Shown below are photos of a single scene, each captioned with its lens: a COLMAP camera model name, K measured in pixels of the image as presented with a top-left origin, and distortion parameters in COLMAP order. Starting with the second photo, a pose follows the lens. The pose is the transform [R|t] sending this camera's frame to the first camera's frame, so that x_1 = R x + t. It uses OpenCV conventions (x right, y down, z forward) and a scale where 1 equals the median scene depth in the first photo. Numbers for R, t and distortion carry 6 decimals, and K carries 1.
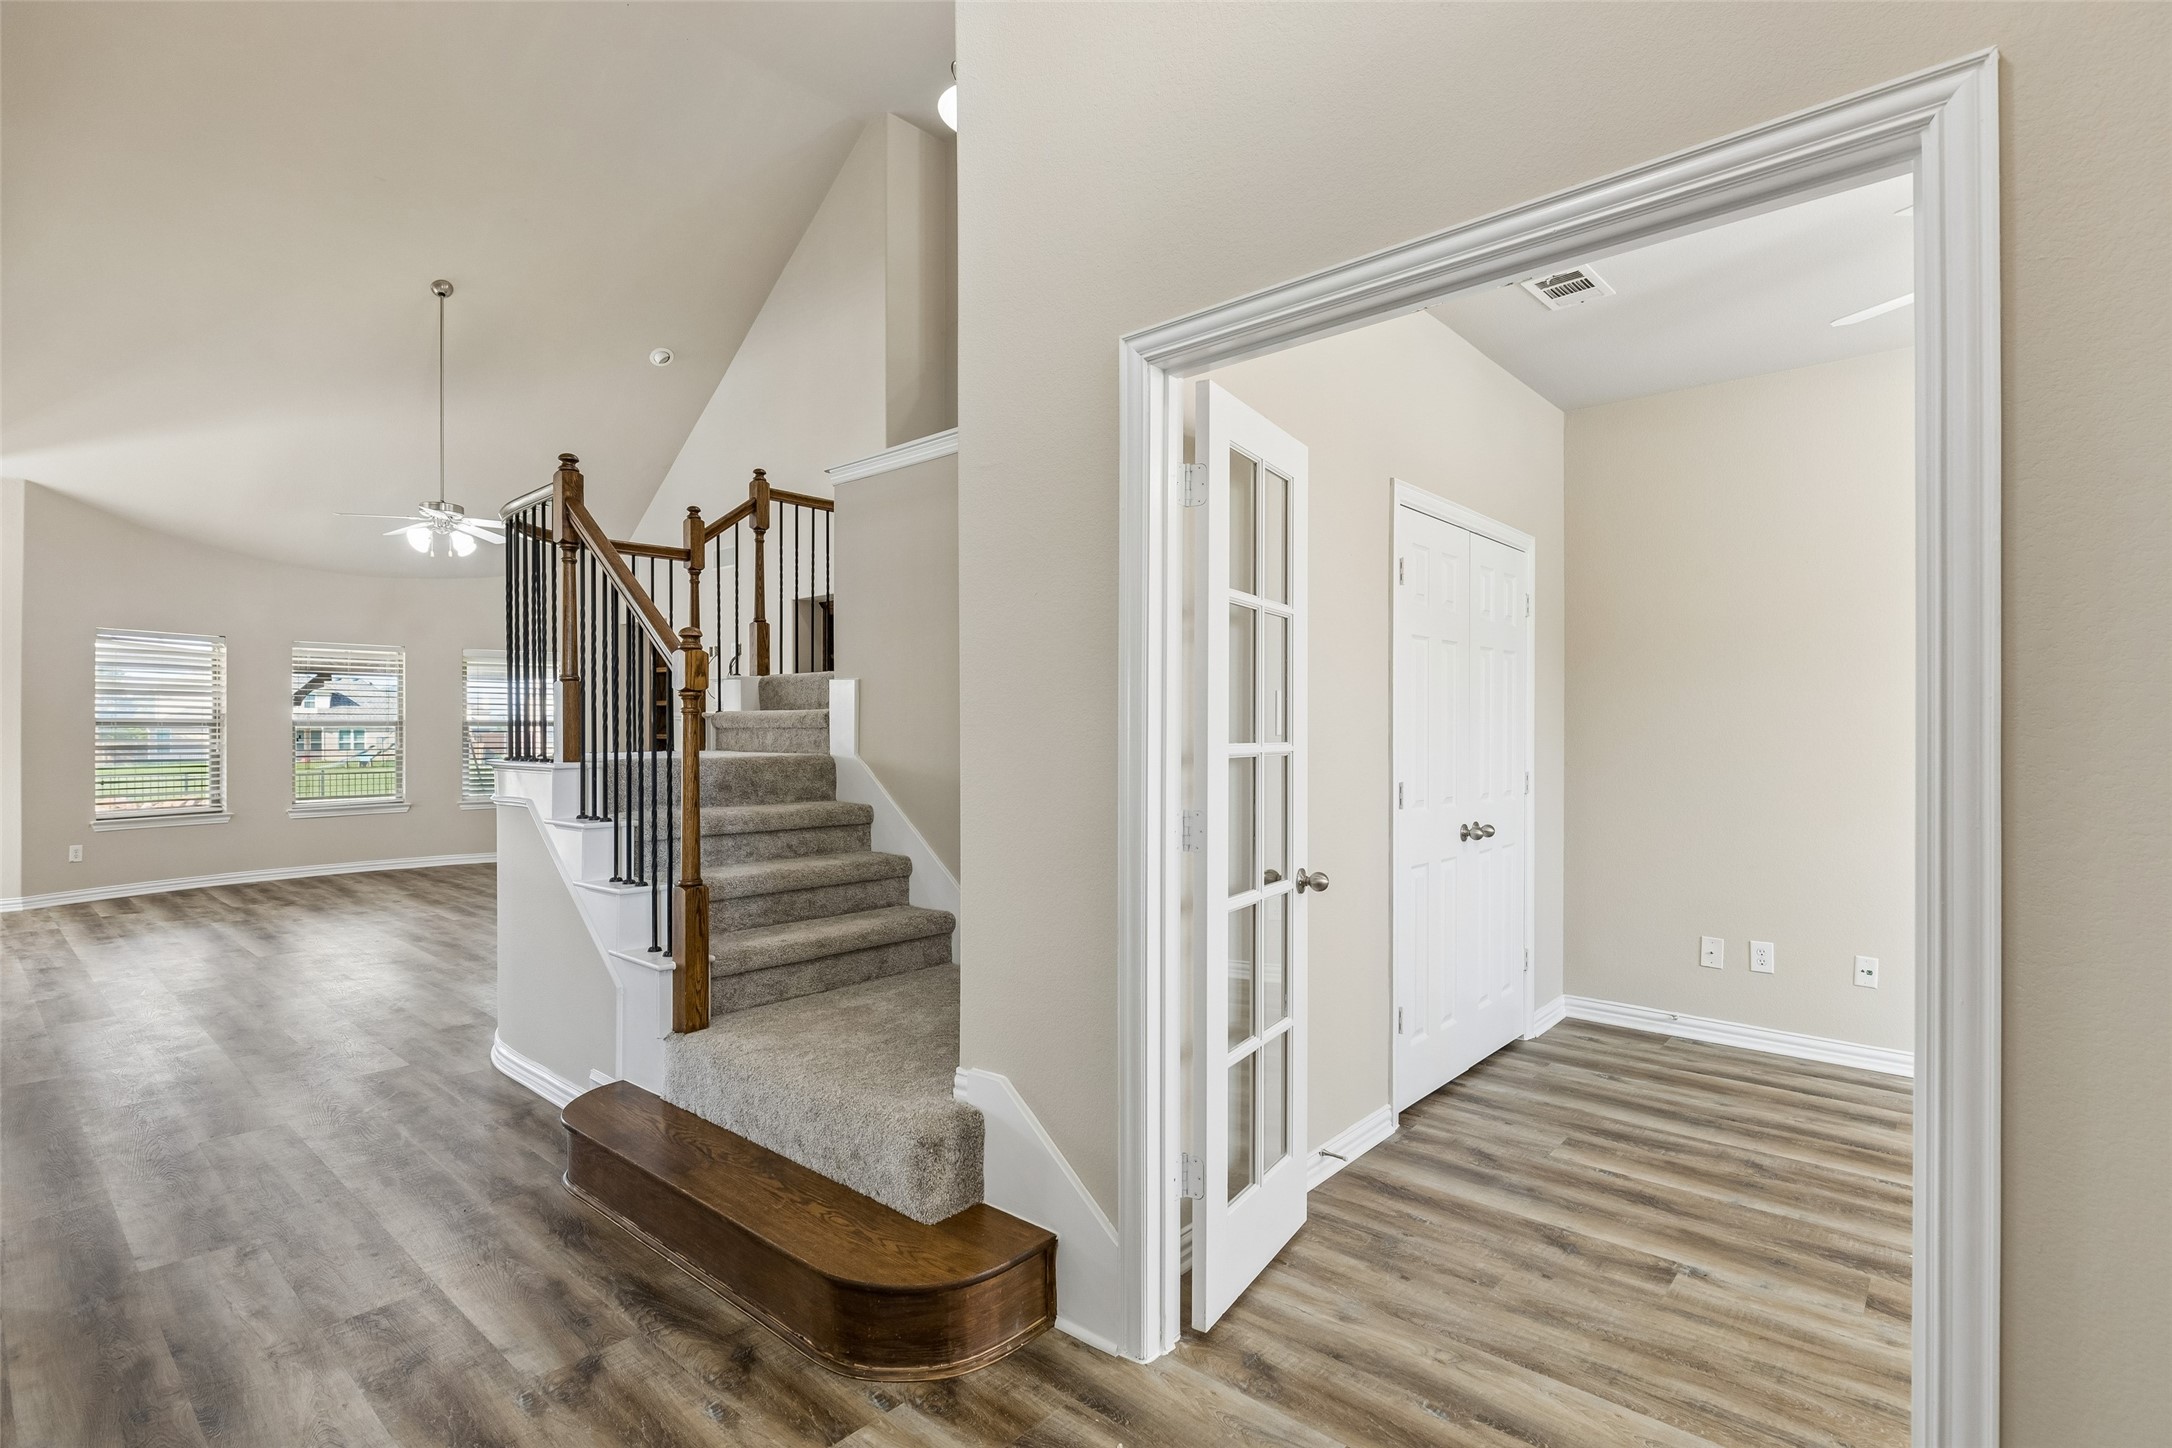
lens RADIAL K [[1033.4, 0, 1076.7], [0, 1033.4, 732.4], [0, 0, 1]] dist [0.004524, 0.000319]
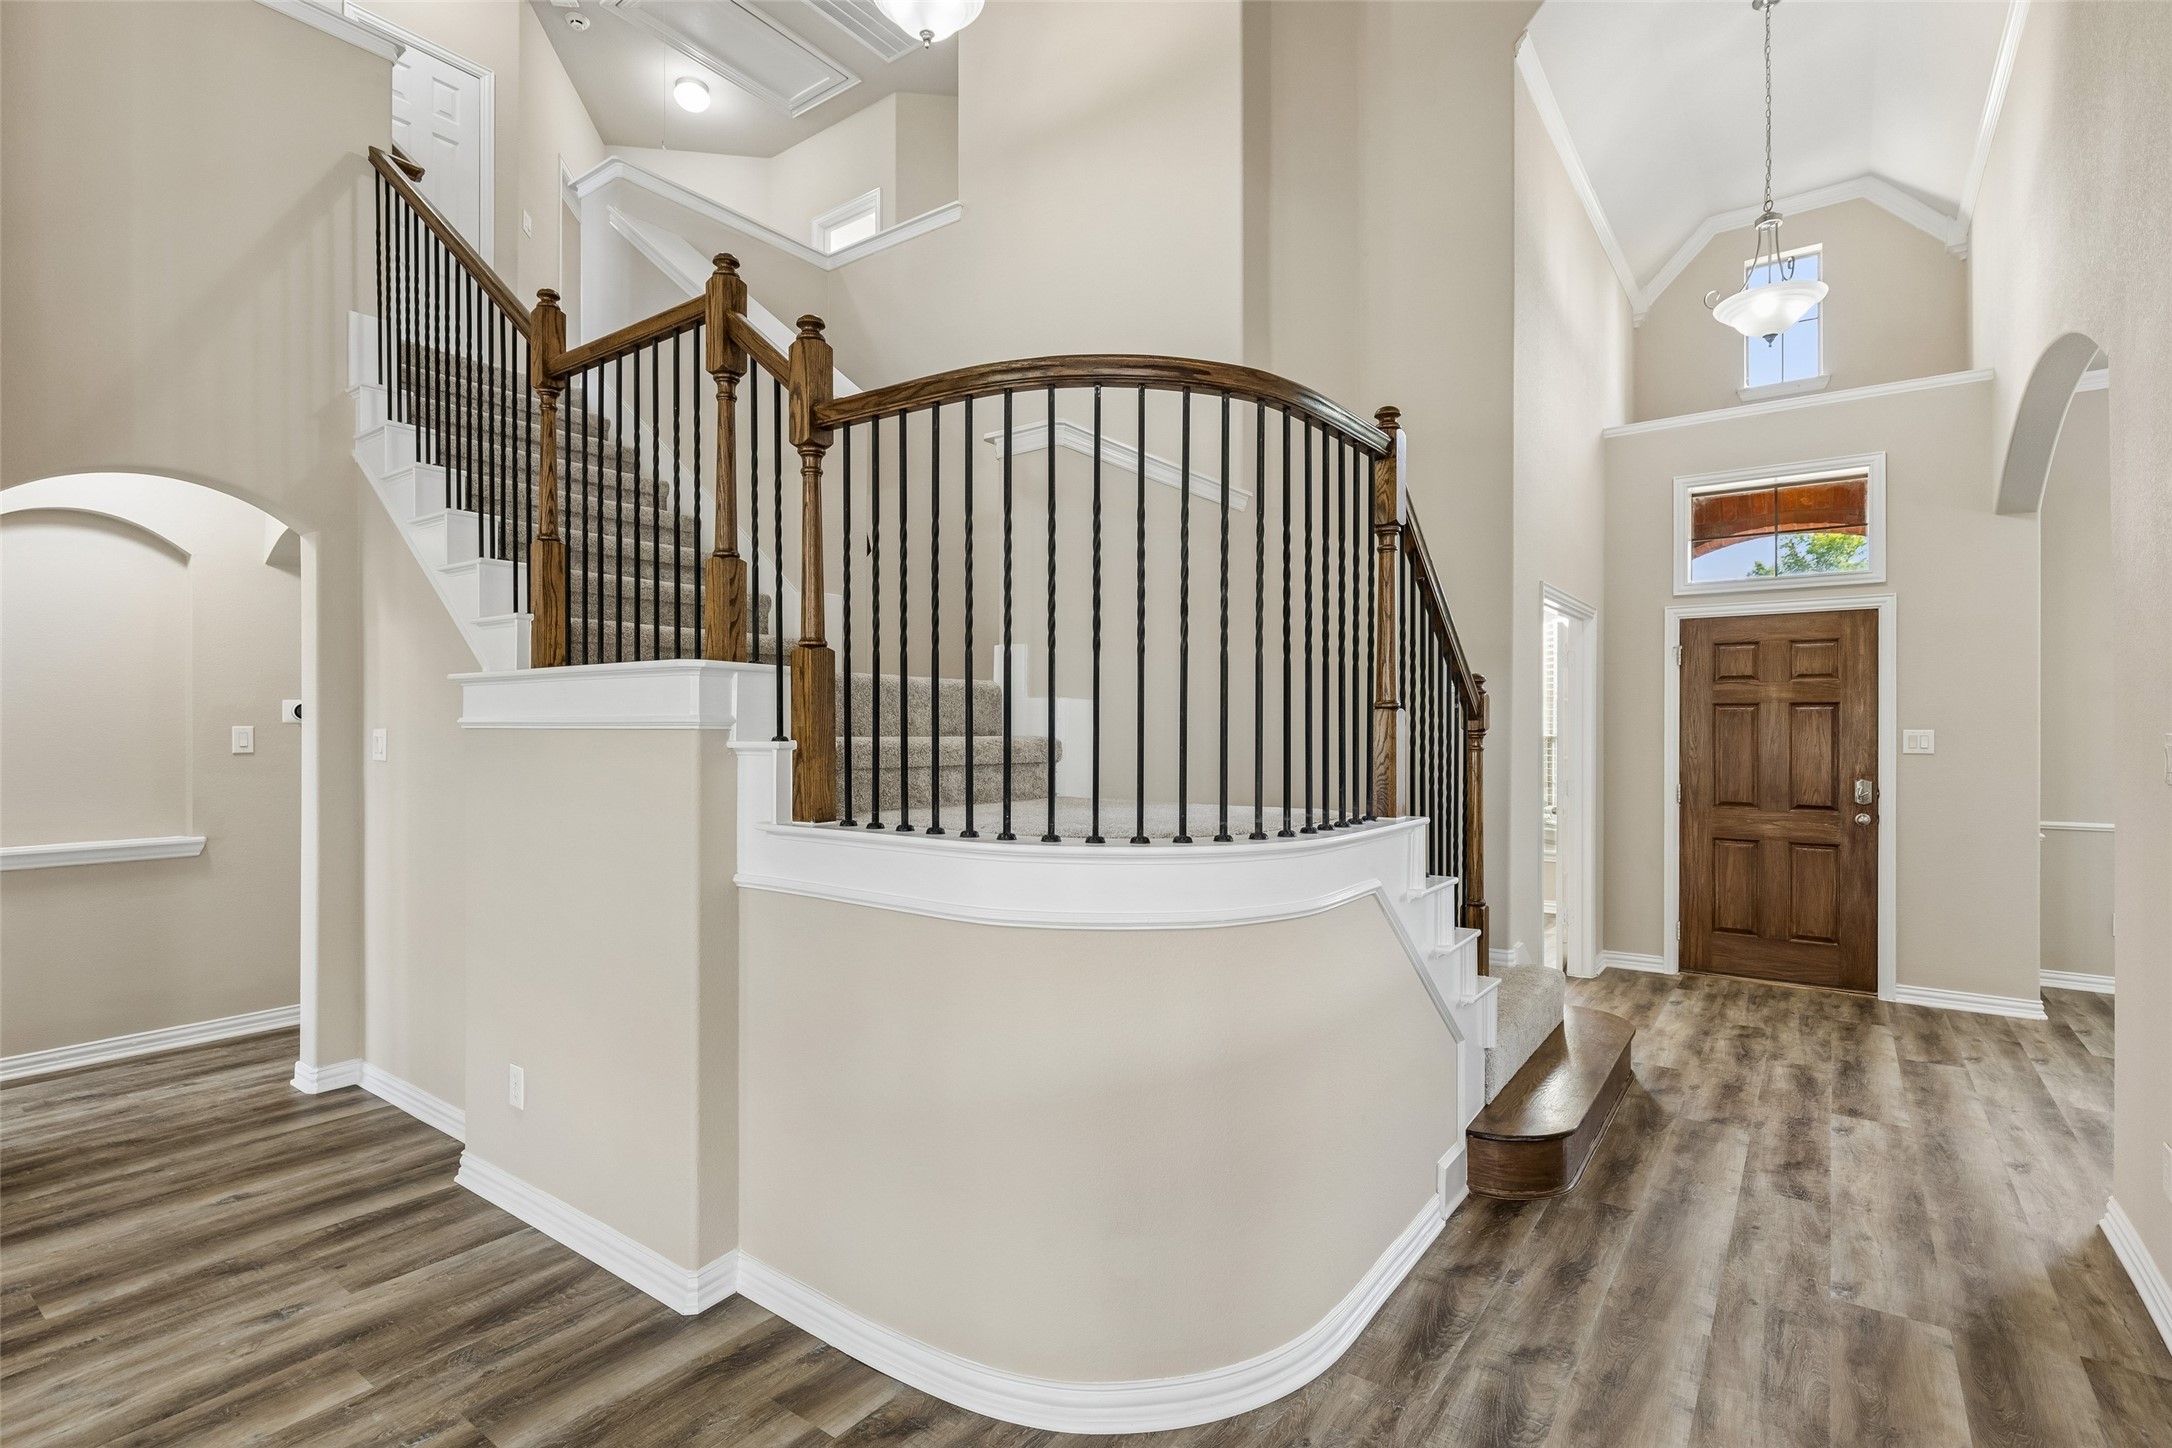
lens RADIAL K [[1033.4, 0, 1065.8], [0, 1033.4, 733.1], [0, 0, 1]] dist [0.004524, 0.000319]
pose [[-0.097579, -0.000279, 0.995228, -0.575257], [0.000256, 1.000000, 0.000305, -0.016391], [-0.995228, 0.000285, -0.097579, 0.616425]]
